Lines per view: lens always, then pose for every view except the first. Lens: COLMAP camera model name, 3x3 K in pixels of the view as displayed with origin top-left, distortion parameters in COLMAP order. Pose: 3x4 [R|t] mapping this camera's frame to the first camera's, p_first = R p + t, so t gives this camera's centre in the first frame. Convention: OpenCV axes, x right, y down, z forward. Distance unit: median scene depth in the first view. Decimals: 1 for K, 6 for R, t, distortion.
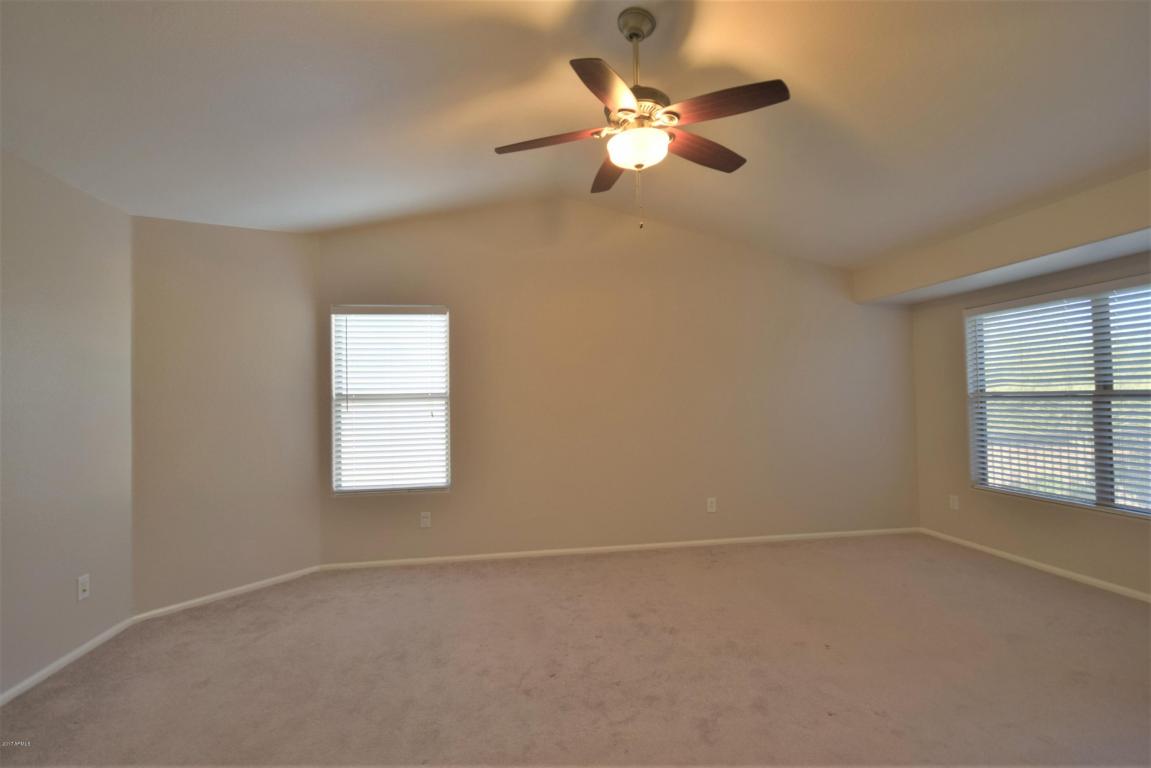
lens RADIAL K [[505.1, 0, 571.0], [0, 505.1, 388.3], [0, 0, 1]] dist [0.004387, -0.007120]
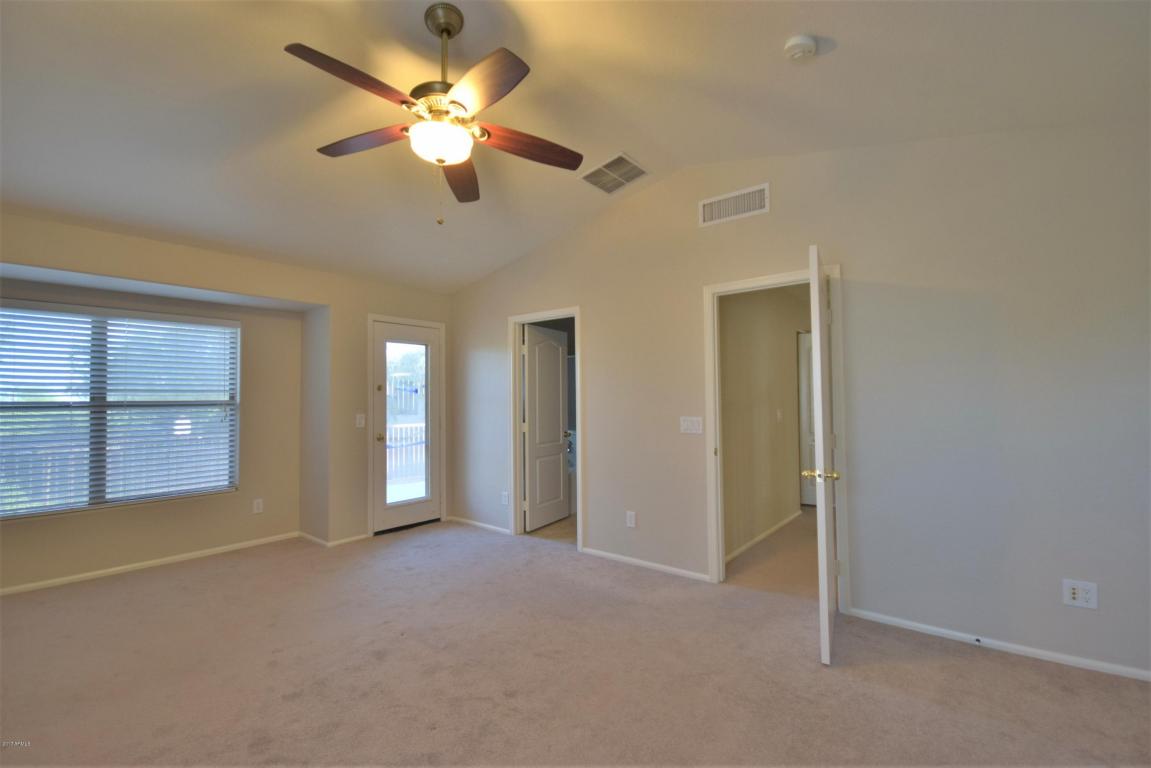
lens RADIAL K [[505.1, 0, 572.2], [0, 505.1, 383.9], [0, 0, 1]] dist [0.004387, -0.007120]
pose [[-0.672604, 0.040439, 0.738897, -0.493916], [0.000256, 0.998518, -0.054416, 0.026410], [-0.740002, -0.036411, -0.671618, 0.958227]]
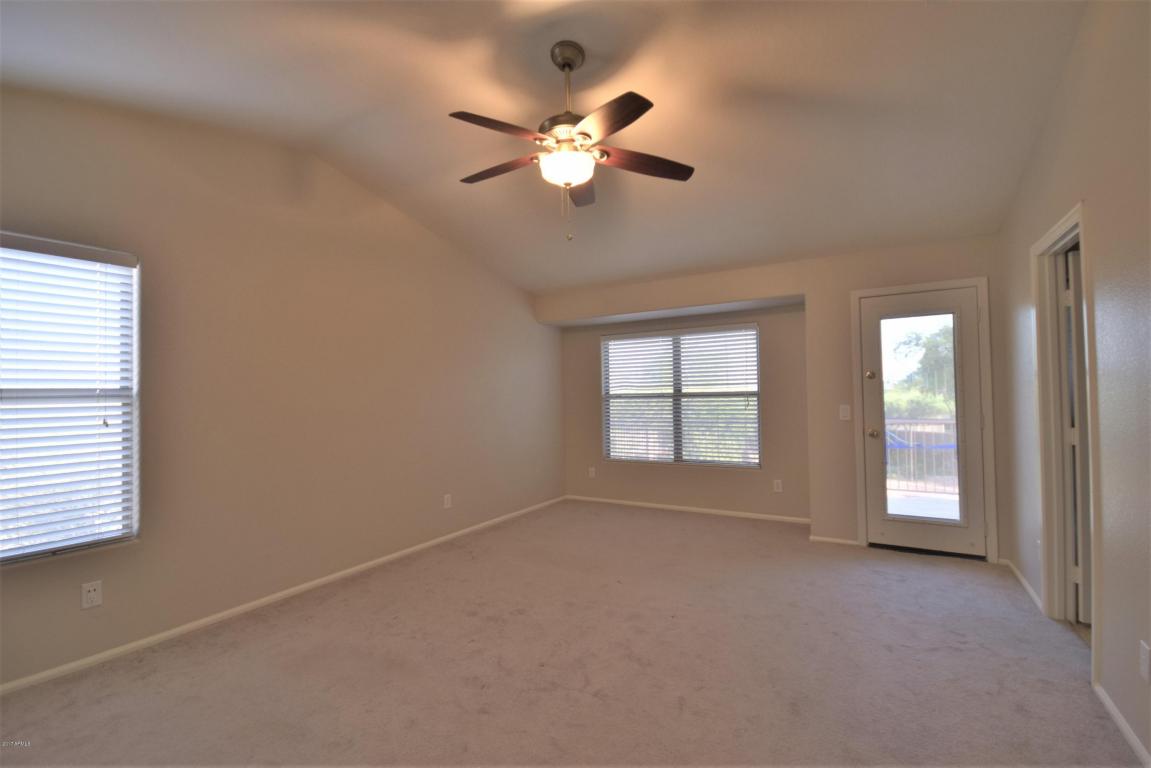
lens RADIAL K [[505.1, 0, 576.0], [0, 505.1, 389.0], [0, 0, 1]] dist [0.004387, -0.007120]
pose [[0.634710, 0.014582, 0.772613, -0.459167], [-0.009672, 0.999894, -0.010927, 0.013112], [-0.772690, -0.000537, 0.634783, 0.184361]]
